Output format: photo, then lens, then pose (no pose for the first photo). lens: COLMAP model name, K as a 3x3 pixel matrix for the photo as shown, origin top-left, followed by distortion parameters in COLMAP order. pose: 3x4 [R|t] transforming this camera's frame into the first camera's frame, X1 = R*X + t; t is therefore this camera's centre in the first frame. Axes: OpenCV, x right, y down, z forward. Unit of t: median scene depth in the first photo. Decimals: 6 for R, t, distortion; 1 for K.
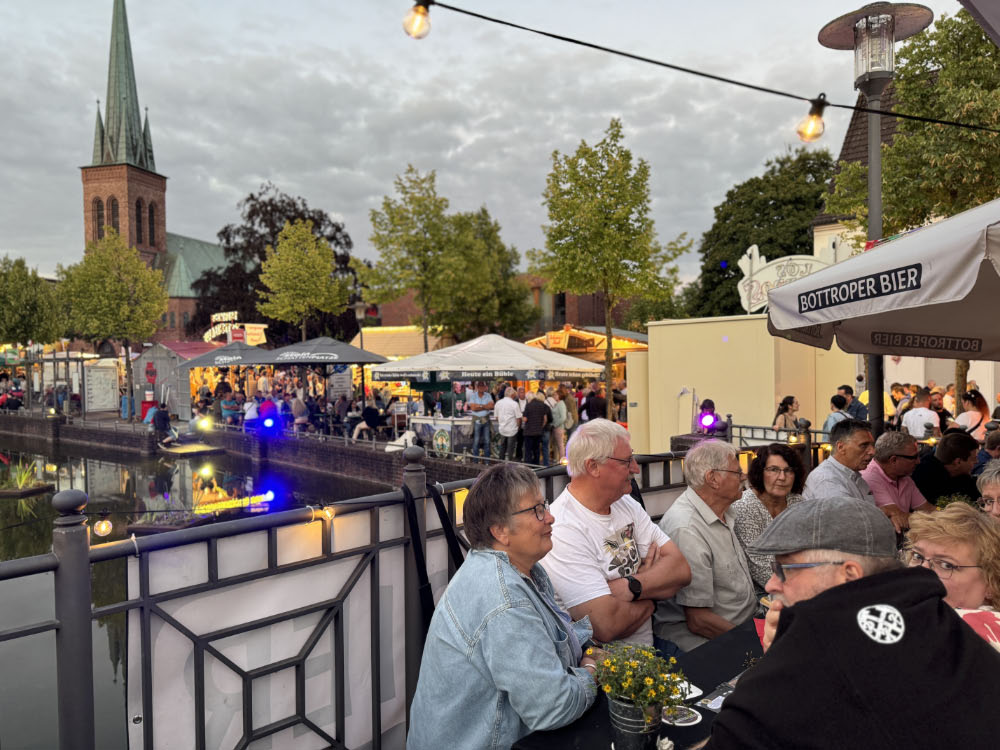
lens RADIAL K [[726.8, 0, 500.0], [0, 726.8, 375.0], [0, 0, 1]] dist [0.026530, 0.000995]
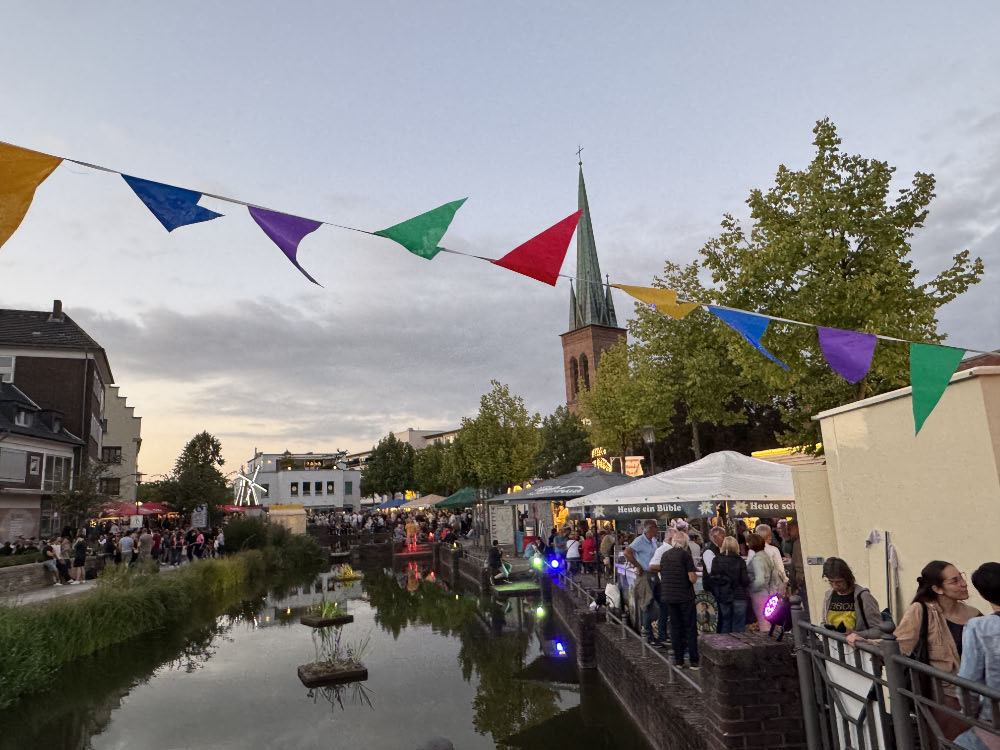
lens RADIAL K [[697.8, 0, 490.4], [0, 697.8, 380.0], [0, 0, 1]] dist [-0.003659, 0.000256]
pose [[0.758259, -0.142104, -0.636279, 0.079574], [0.029013, 0.982344, -0.184818, -0.000904], [0.651308, 0.121679, 0.748994, 0.091594]]
